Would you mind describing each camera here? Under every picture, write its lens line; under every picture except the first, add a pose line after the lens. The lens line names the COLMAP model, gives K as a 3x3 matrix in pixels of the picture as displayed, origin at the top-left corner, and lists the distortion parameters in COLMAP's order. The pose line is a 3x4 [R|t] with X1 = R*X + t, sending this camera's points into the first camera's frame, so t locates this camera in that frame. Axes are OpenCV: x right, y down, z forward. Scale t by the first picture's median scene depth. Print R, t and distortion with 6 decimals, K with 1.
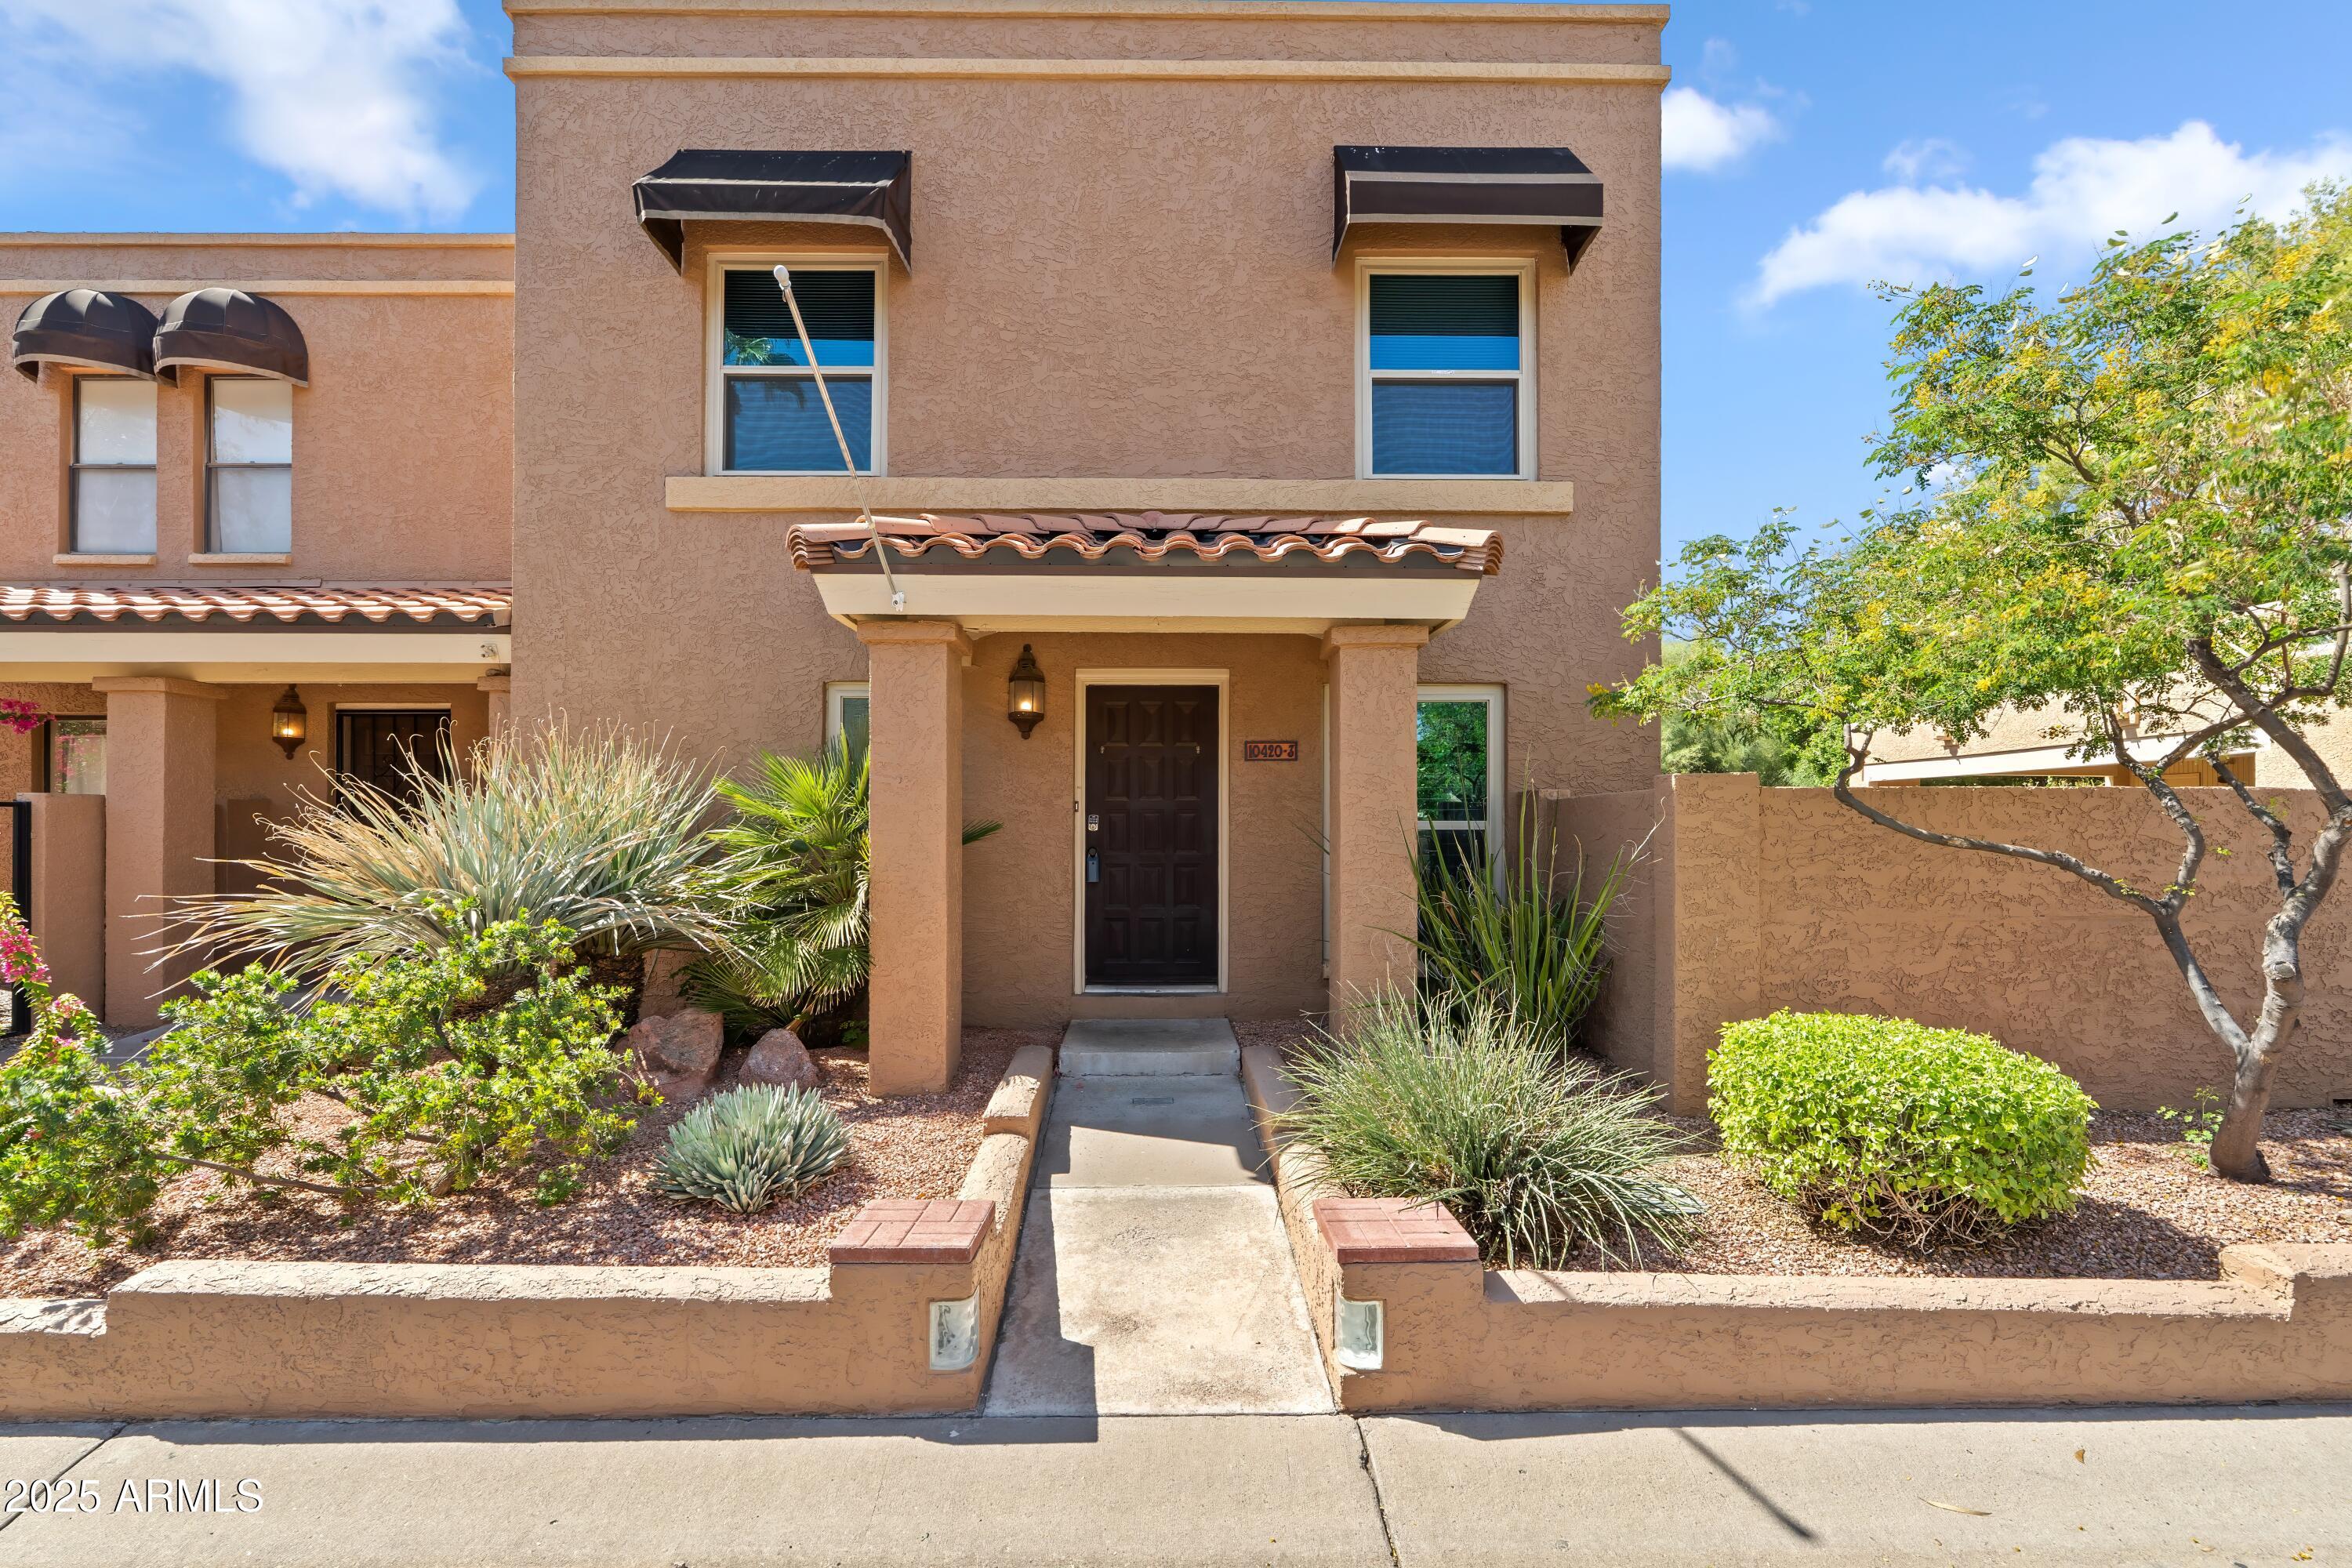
lens RADIAL K [[1065.6, 0, 1159.9], [0, 1065.6, 840.7], [0, 0, 1]] dist [-0.008314, 0.000827]
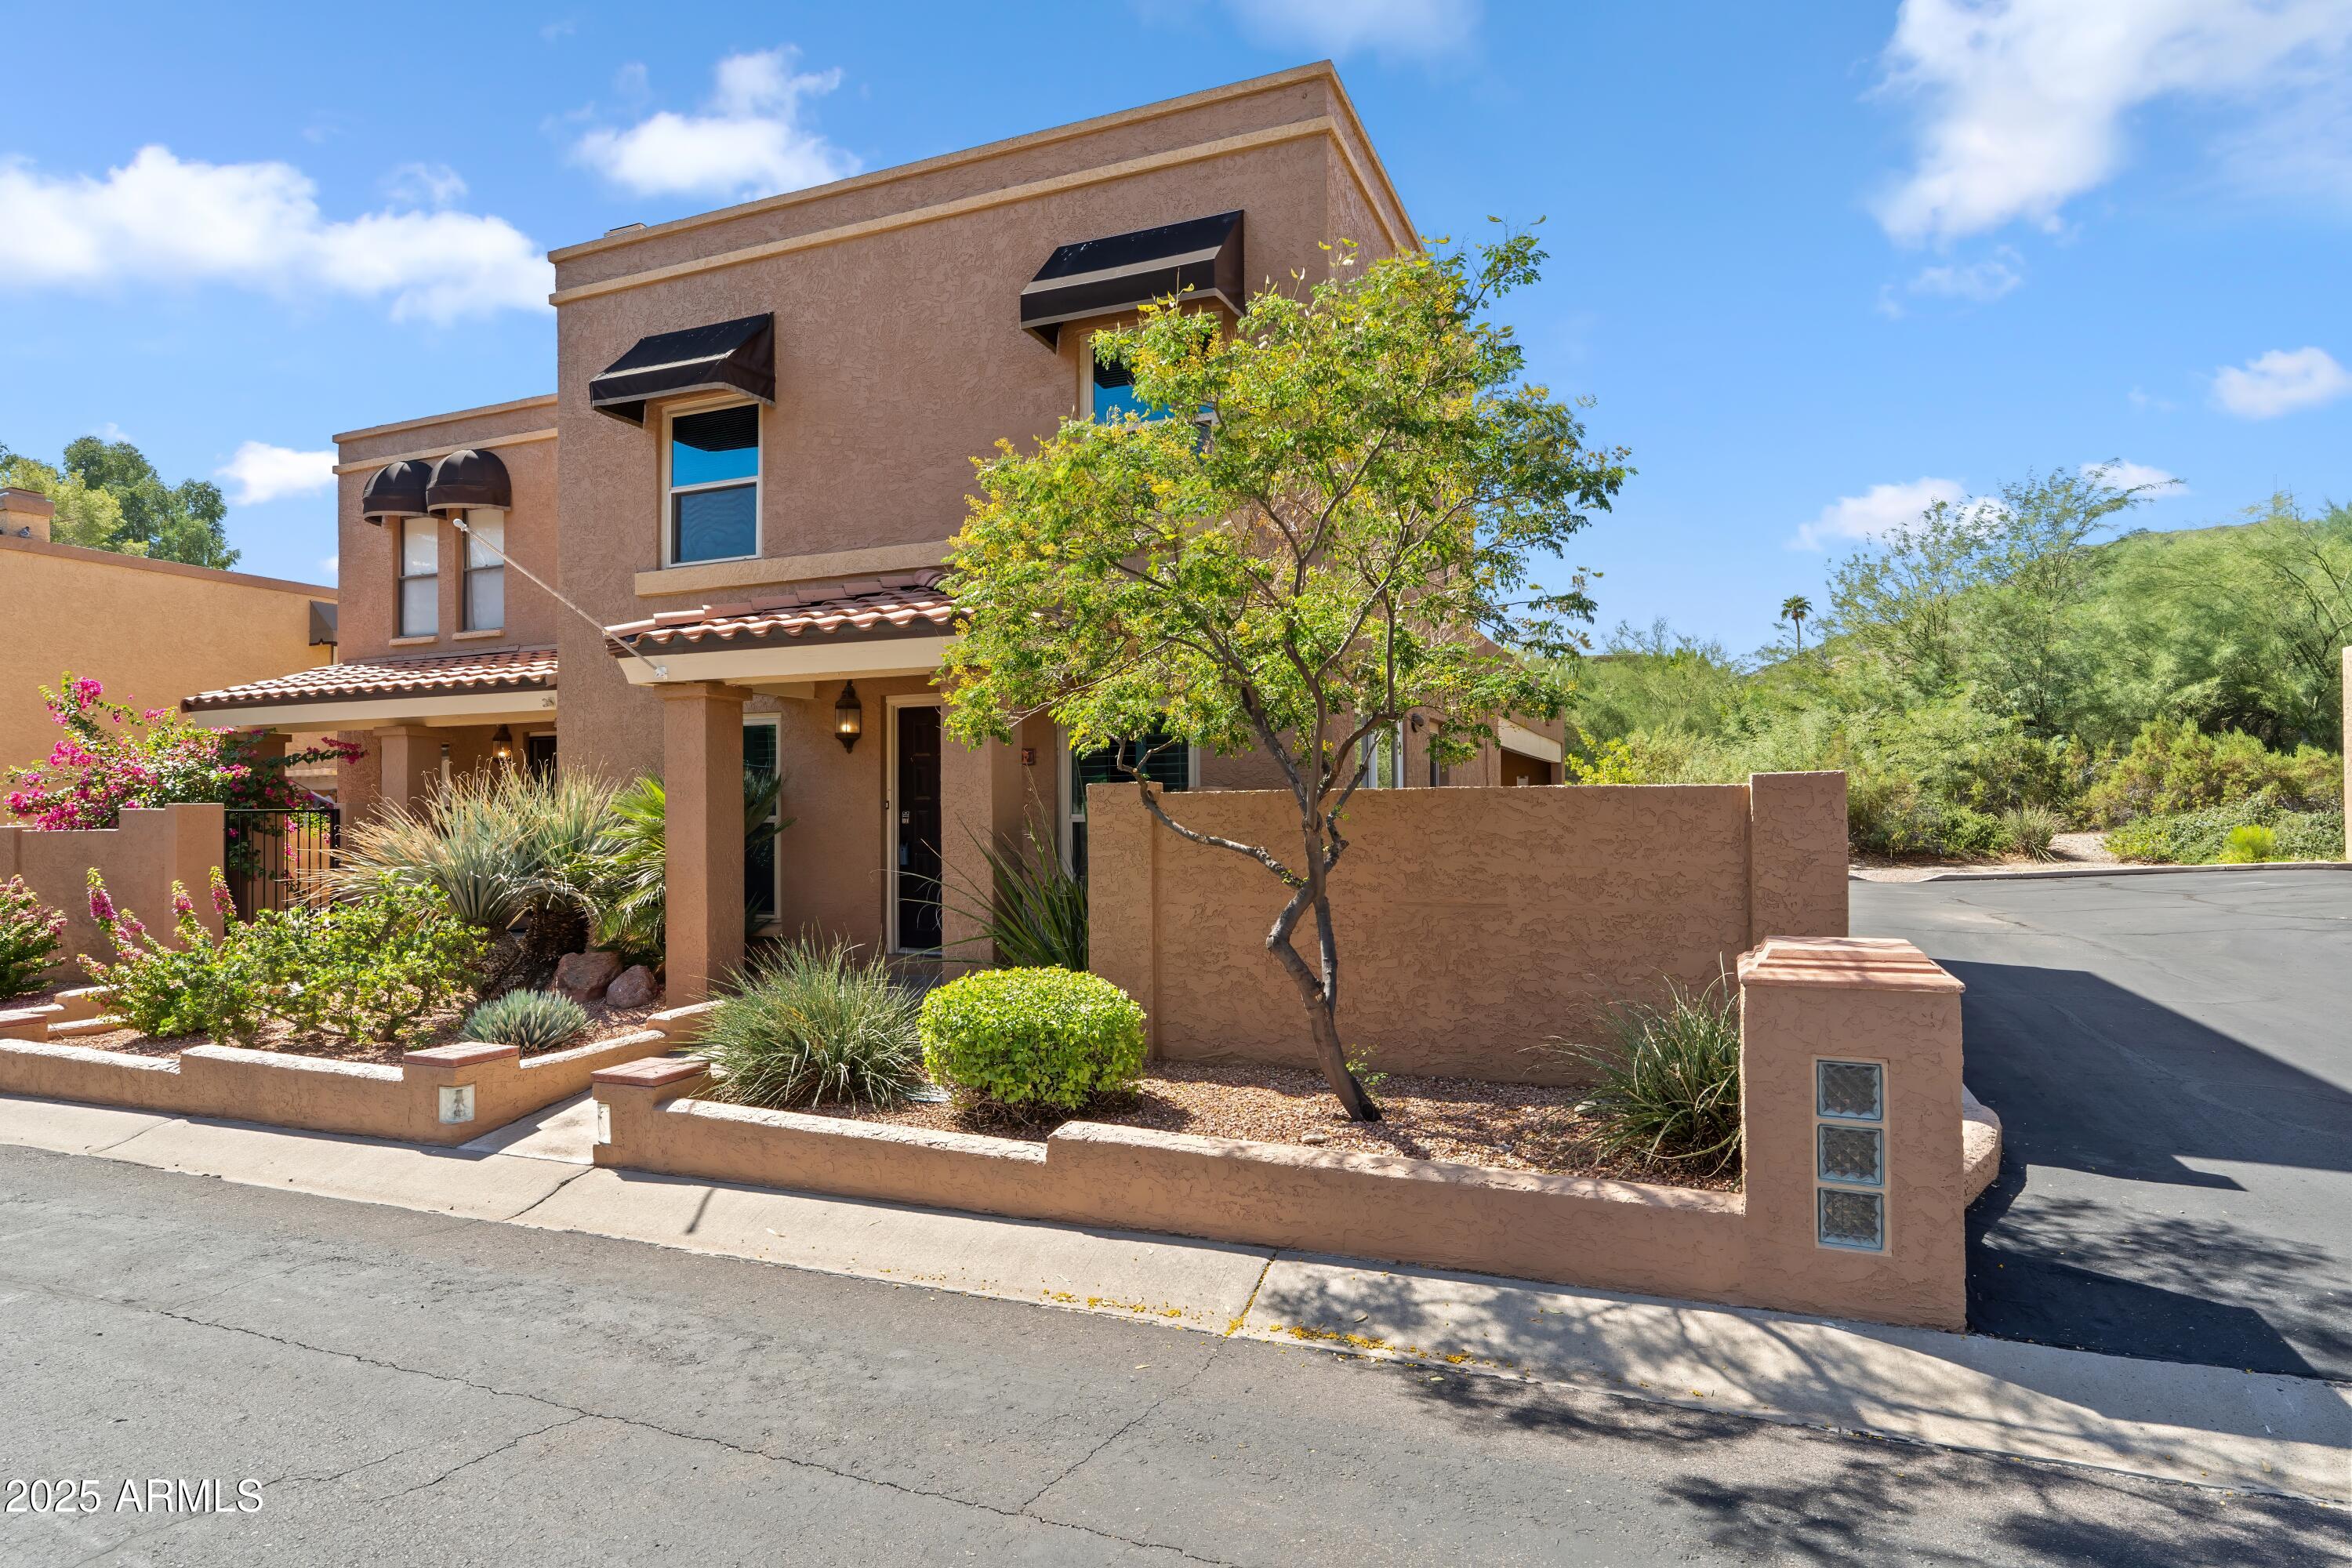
lens RADIAL K [[1277.4, 0, 1175.9], [0, 1277.4, 797.2], [0, 0, 1]] dist [-0.005913, -0.000116]
pose [[0.917461, -0.013917, -0.397582, 0.847404], [0.009333, 0.999866, -0.013462, -0.018098], [0.397716, 0.008640, 0.917468, -0.254482]]
